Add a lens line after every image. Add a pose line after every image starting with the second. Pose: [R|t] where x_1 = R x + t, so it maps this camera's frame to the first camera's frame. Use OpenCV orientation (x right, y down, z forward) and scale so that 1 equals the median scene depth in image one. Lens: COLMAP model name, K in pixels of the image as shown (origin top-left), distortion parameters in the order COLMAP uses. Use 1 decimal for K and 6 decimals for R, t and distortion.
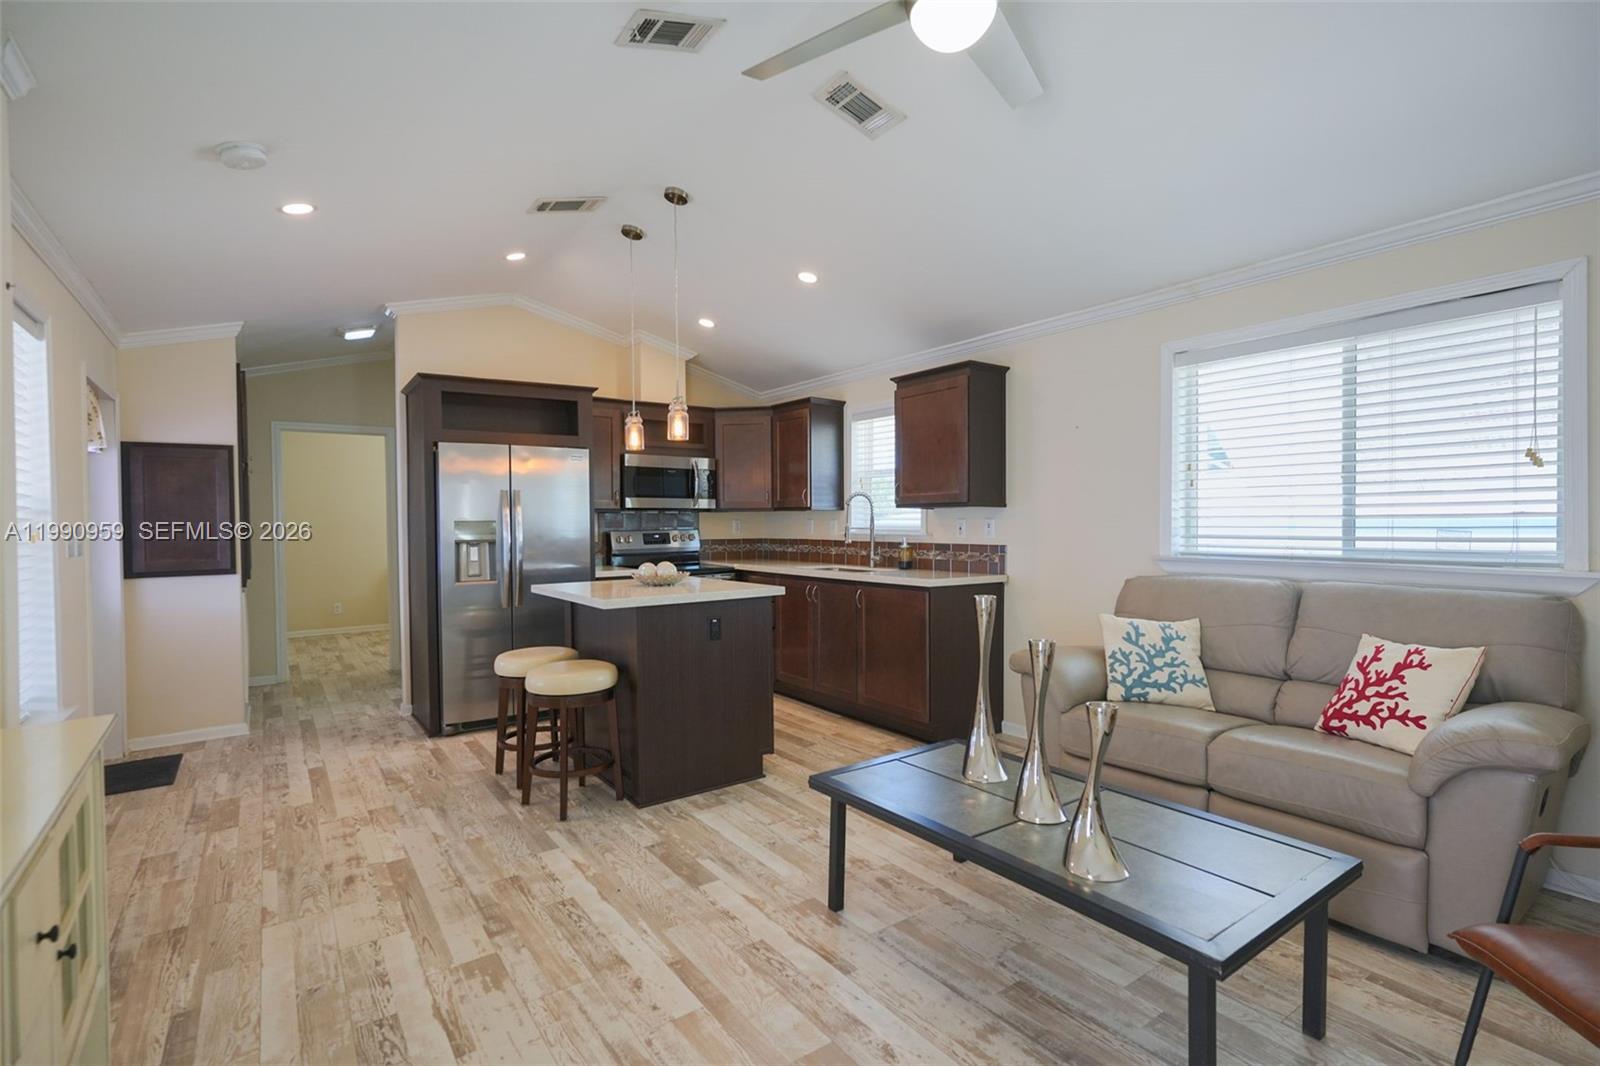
lens RADIAL K [[752.2, 0, 796.6], [0, 752.2, 530.1], [0, 0, 1]] dist [-0.000778, 0.007443]
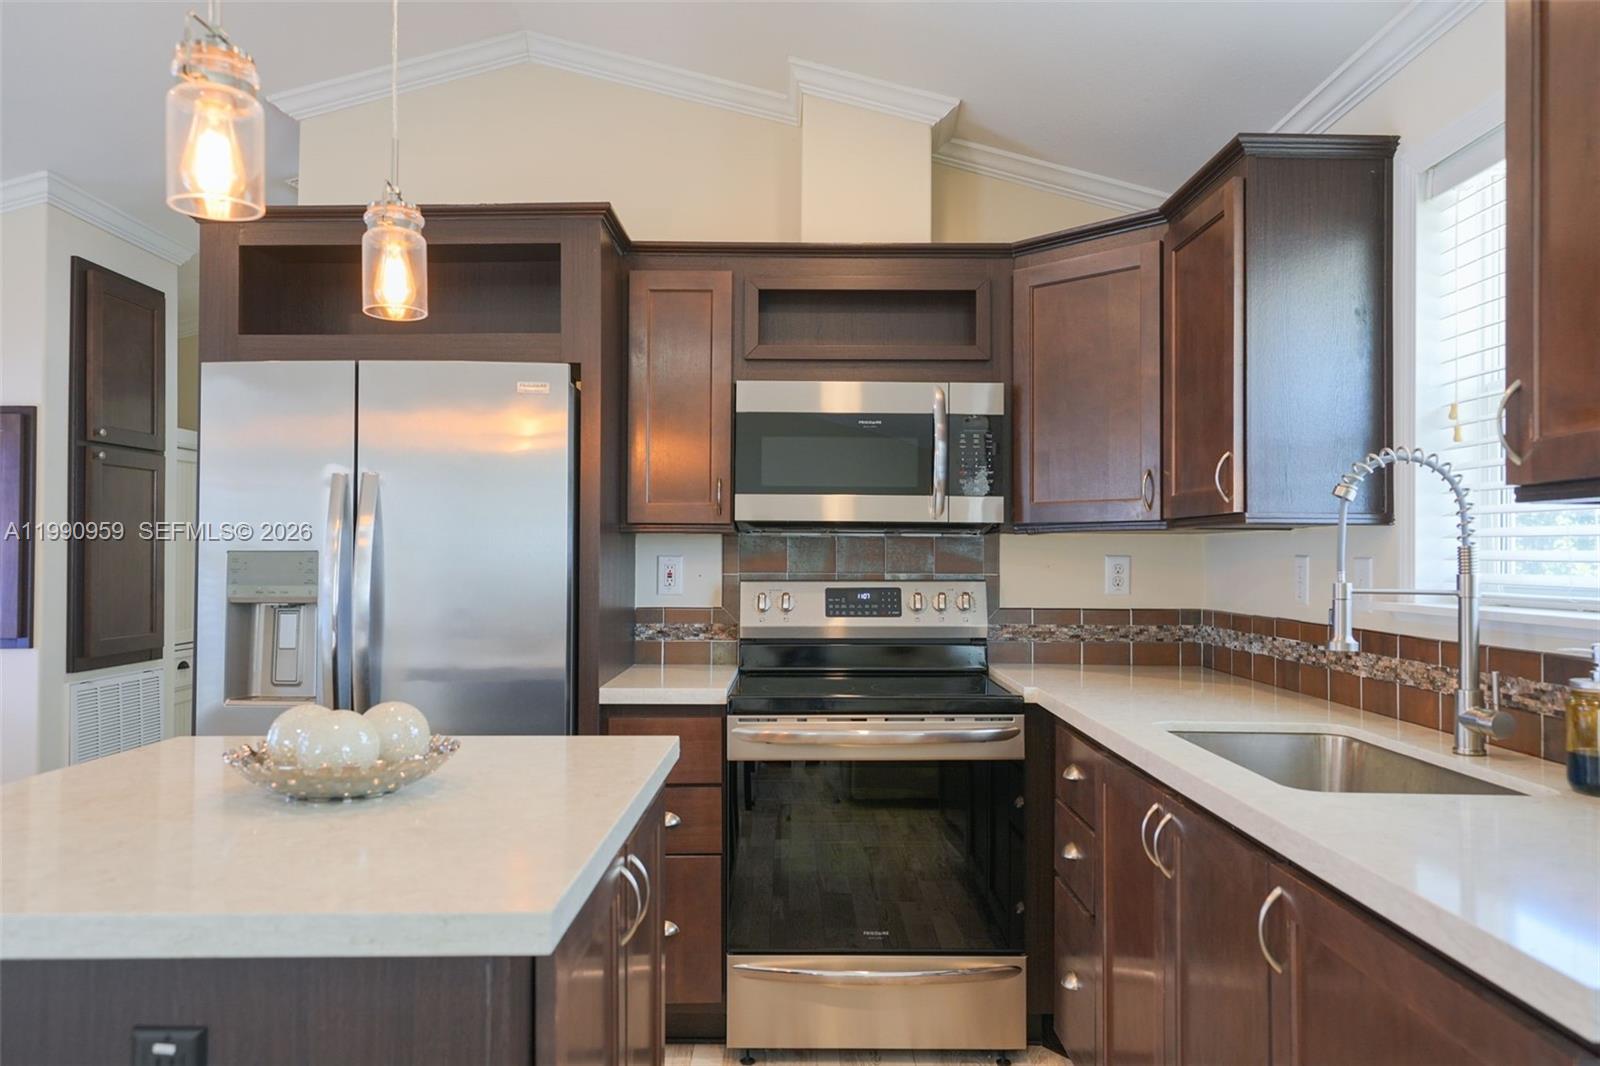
lens RADIAL K [[1141.4, 0, 791.2], [0, 1141.4, 532.0], [0, 0, 1]] dist [0.022227, 0.000362]
pose [[0.815248, -0.002738, -0.579106, 0.227497], [-0.017775, 0.999399, -0.029748, -0.012463], [0.578840, 0.034546, 0.814709, 0.928467]]
